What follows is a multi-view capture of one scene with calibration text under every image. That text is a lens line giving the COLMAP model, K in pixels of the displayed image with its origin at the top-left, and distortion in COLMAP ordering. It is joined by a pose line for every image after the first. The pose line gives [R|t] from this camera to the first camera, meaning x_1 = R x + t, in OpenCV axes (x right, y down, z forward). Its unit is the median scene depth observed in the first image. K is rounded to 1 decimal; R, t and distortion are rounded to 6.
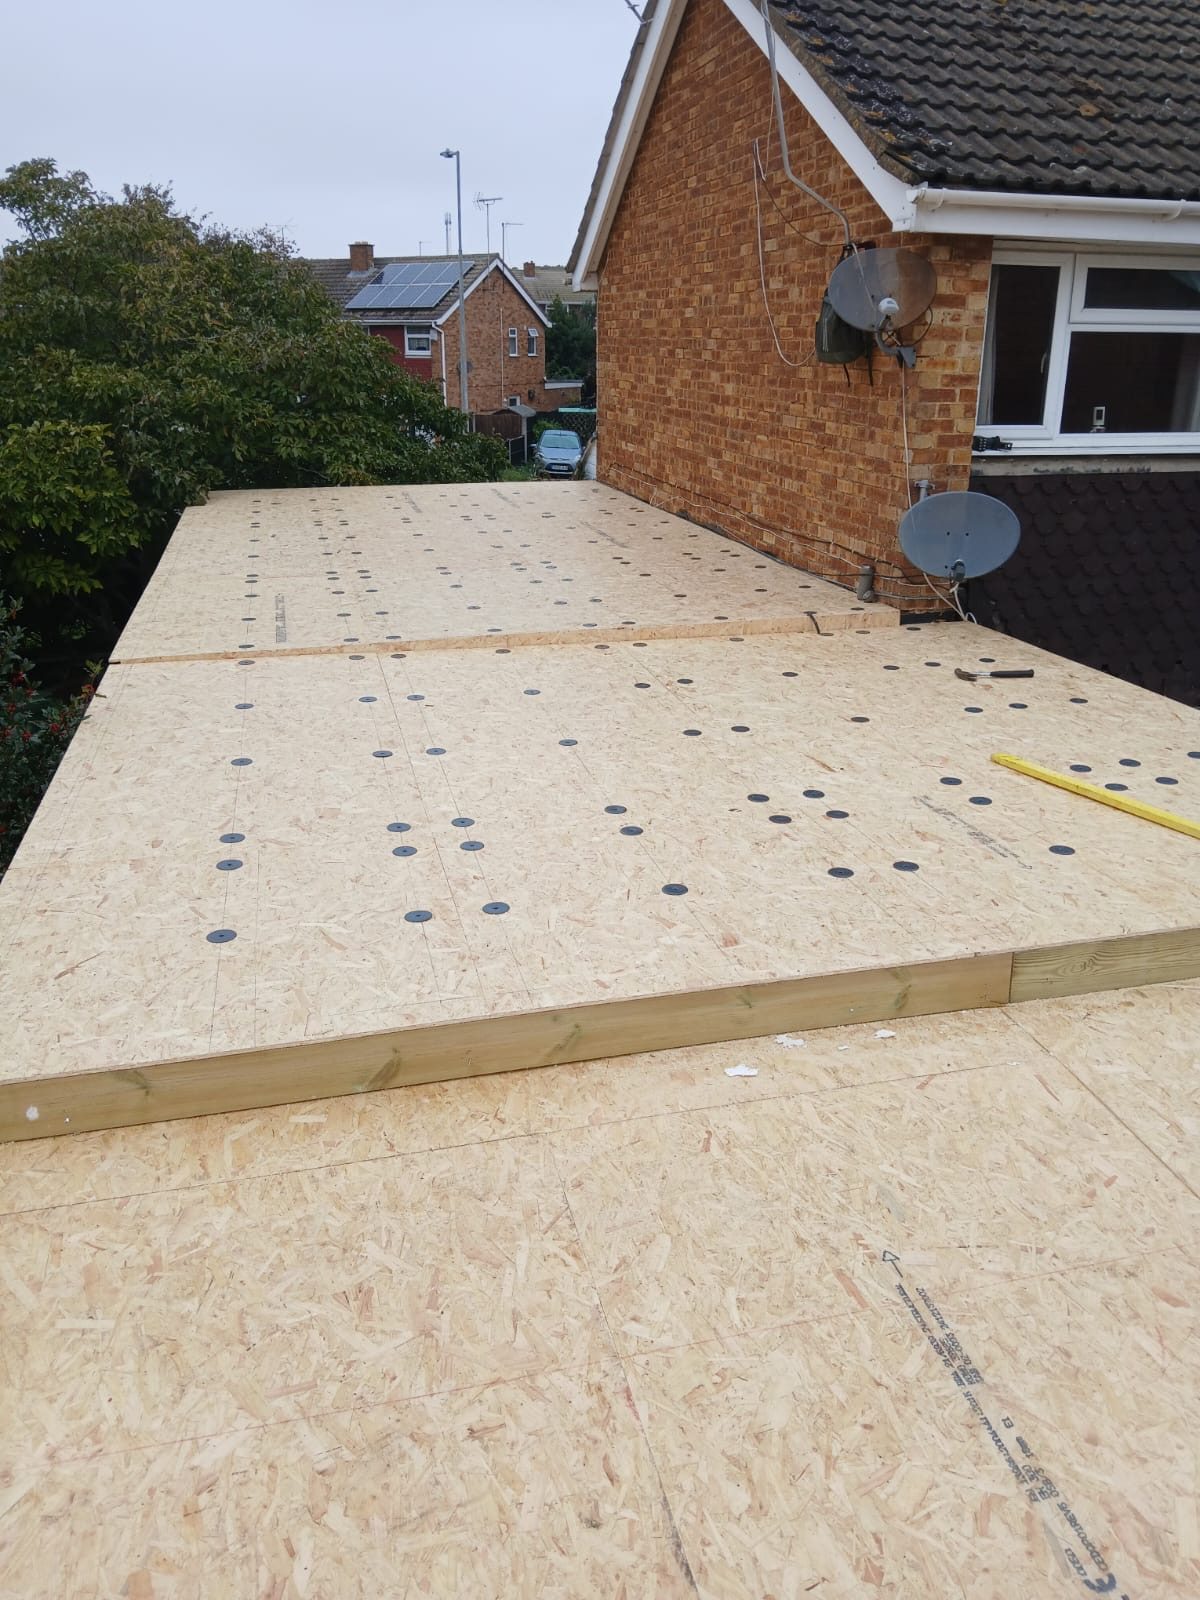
lens RADIAL K [[1271.3, 0, 594.6], [0, 1271.3, 812.3], [0, 0, 1]] dist [0.046555, -0.102202]
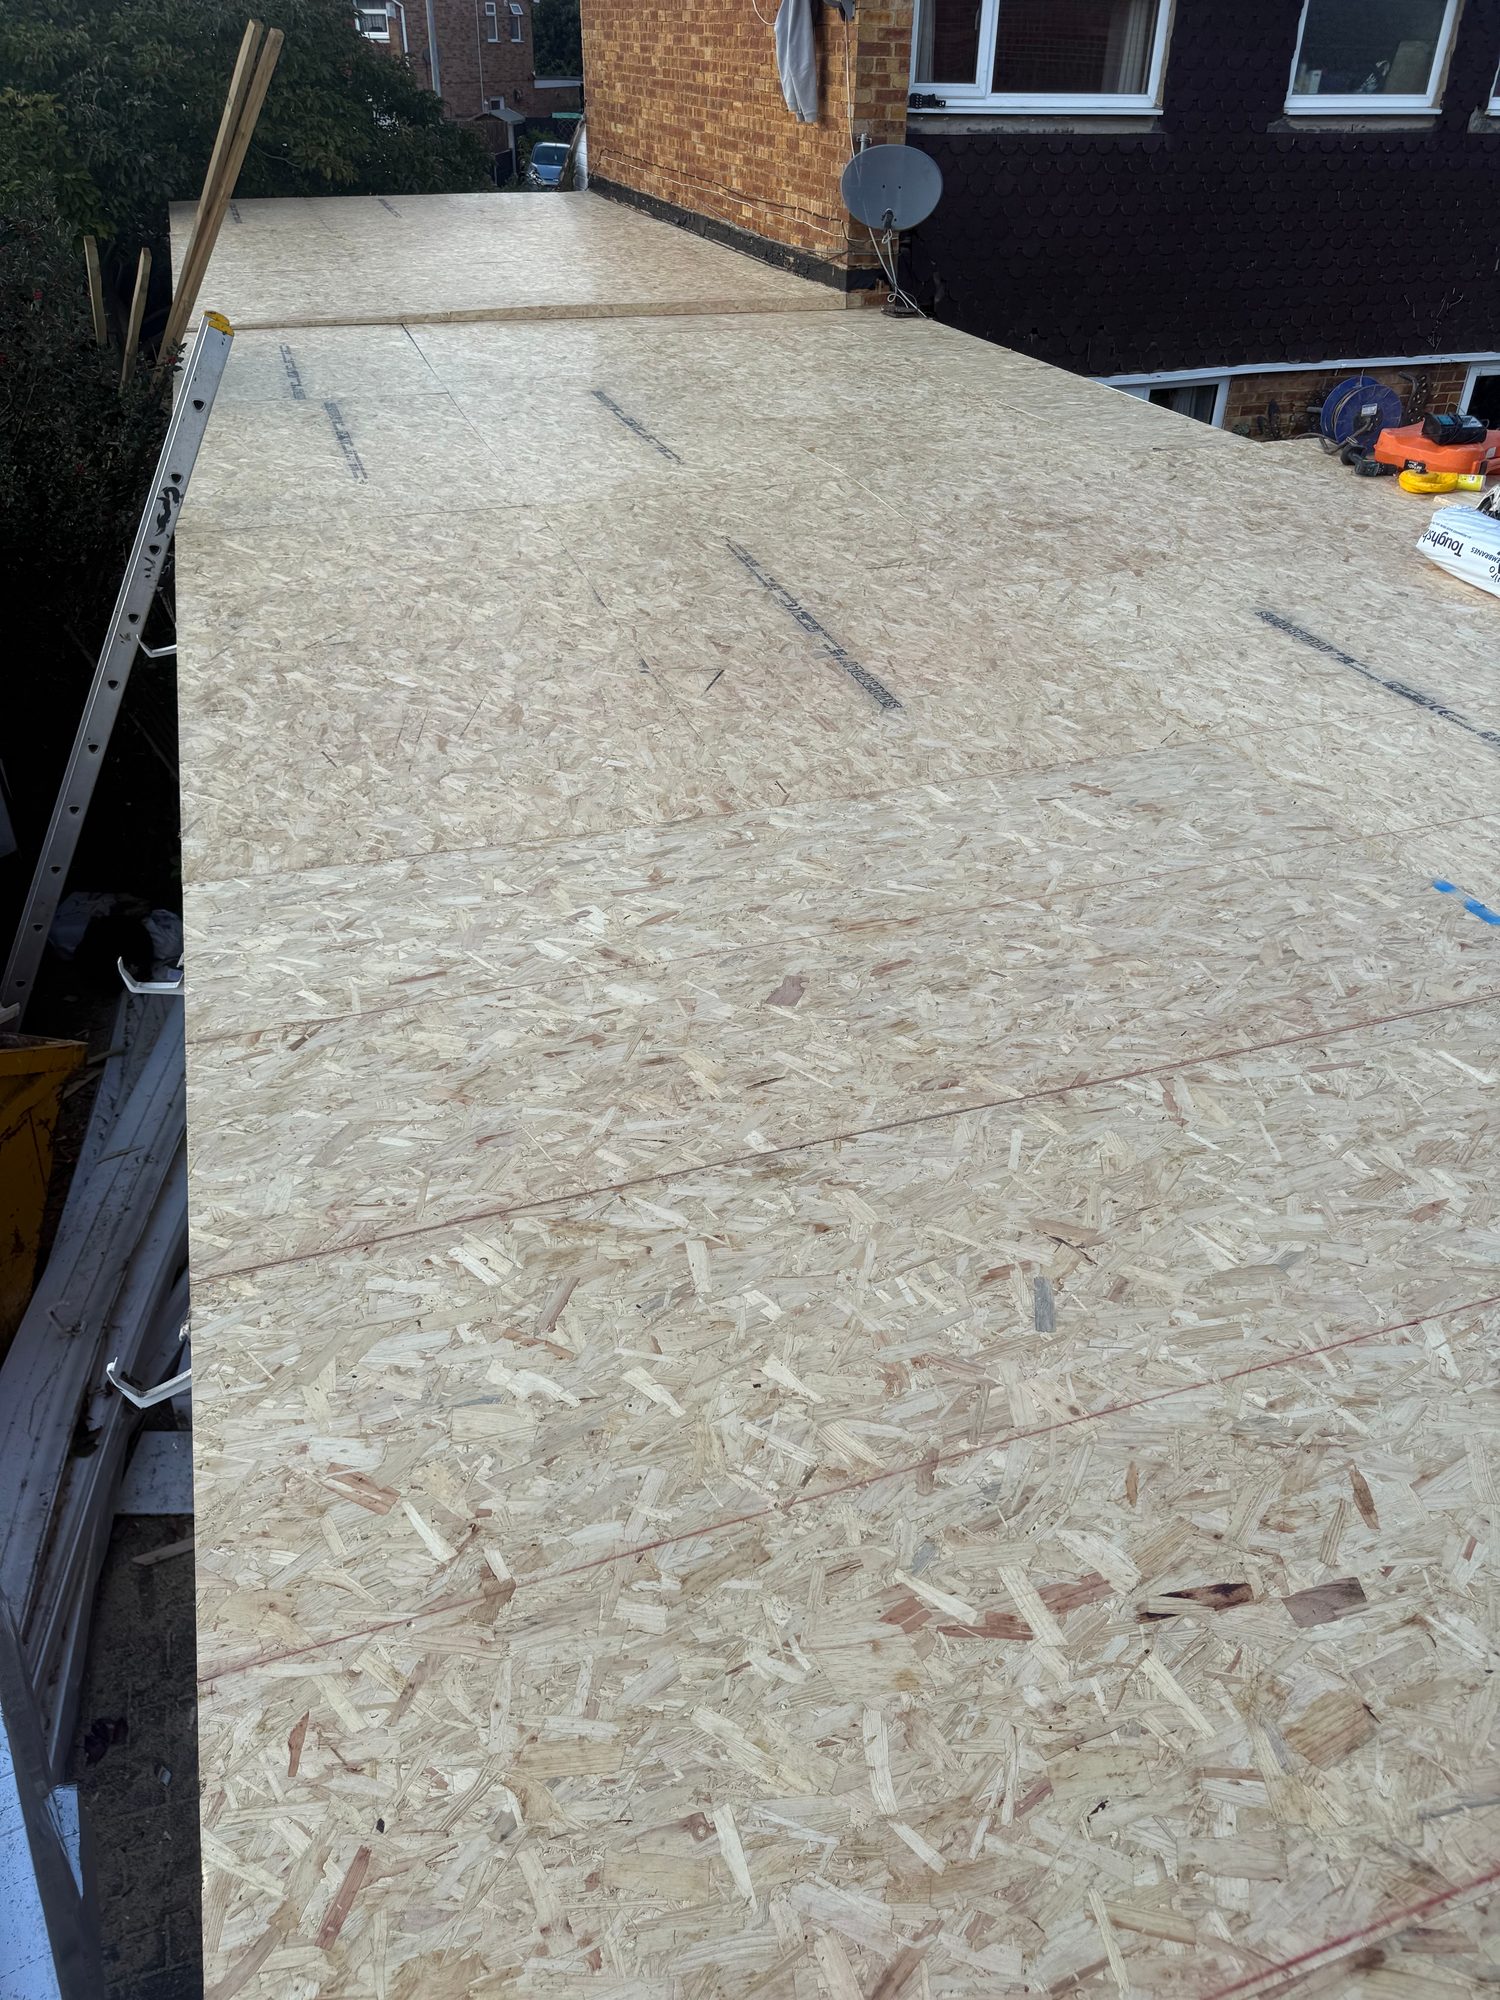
lens RADIAL K [[1455.7, 0, 762.6], [0, 1455.7, 1013.1], [0, 0, 1]] dist [0.026619, -0.019359]
pose [[0.995629, -0.041988, 0.083429, 0.021907], [0.021239, 0.971632, 0.235542, 0.153322], [-0.090952, -0.232740, 0.968277, -0.350608]]
